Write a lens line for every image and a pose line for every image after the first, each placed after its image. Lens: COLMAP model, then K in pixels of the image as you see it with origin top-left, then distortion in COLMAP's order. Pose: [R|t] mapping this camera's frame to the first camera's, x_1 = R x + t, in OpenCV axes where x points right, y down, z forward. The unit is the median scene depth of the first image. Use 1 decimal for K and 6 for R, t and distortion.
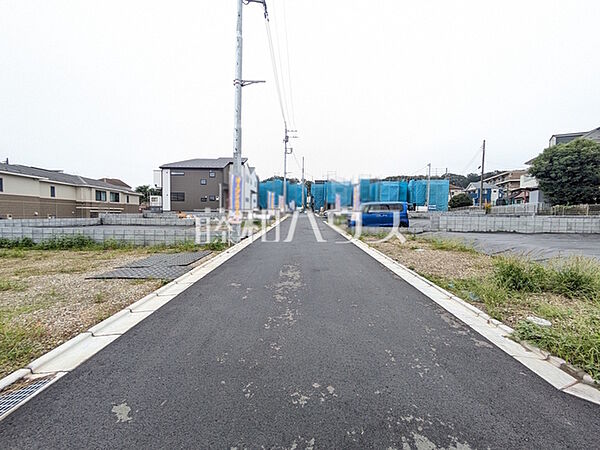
lens RADIAL K [[237.8, 0, 299.4], [0, 237.8, 225.6], [0, 0, 1]] dist [0.002923, 0.000352]
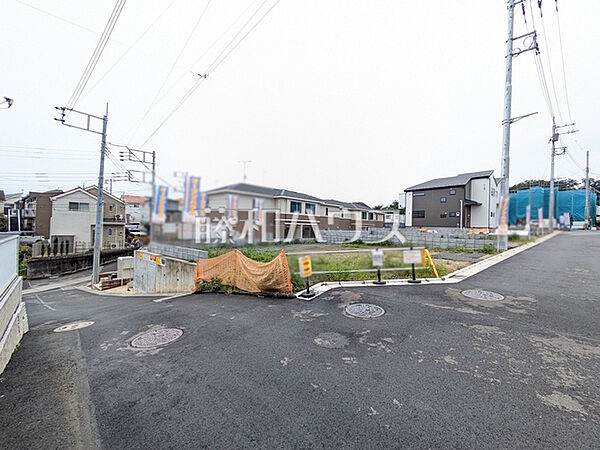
lens RADIAL K [[237.8, 0, 299.4], [0, 237.8, 225.6], [0, 0, 1]] dist [0.002923, 0.000352]
pose [[0.650831, -0.002583, -0.759219, -0.005449], [-0.049802, 0.997695, -0.046087, 0.016926], [0.757588, 0.067805, 0.649202, -0.192693]]
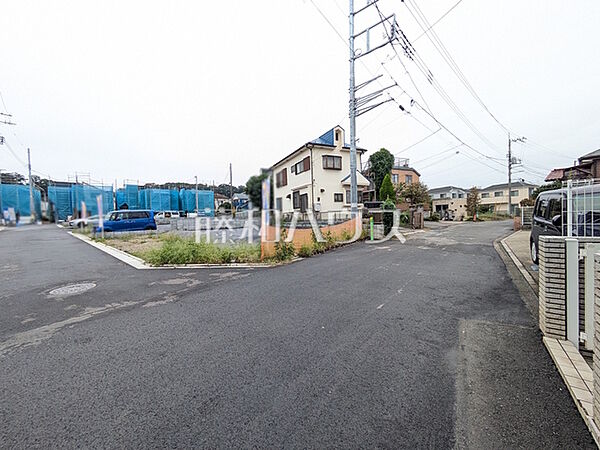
lens RADIAL K [[237.8, 0, 299.4], [0, 237.8, 225.6], [0, 0, 1]] dist [0.002923, 0.000352]
pose [[0.660542, -0.055201, 0.748757, 0.009182], [0.077103, 0.997008, 0.005484, 0.017019], [-0.746820, 0.054109, 0.662822, -0.188314]]
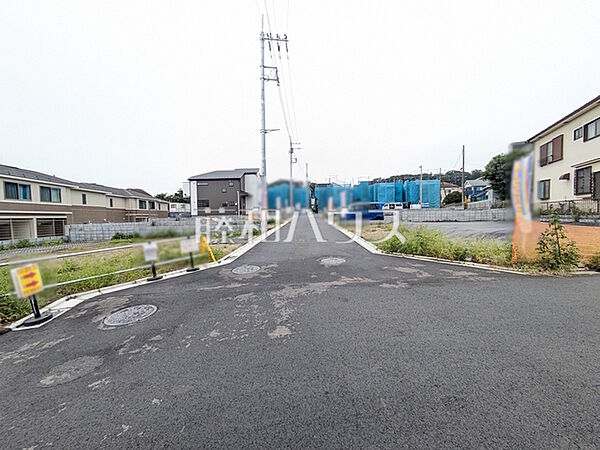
lens RADIAL K [[237.8, 0, 299.4], [0, 237.8, 225.6], [0, 0, 1]] dist [0.002923, 0.000352]
pose [[0.999213, -0.030831, -0.024938, 0.002045], [0.030623, 0.999493, -0.008700, 0.016790], [0.025194, 0.007930, 0.999651, -0.188712]]
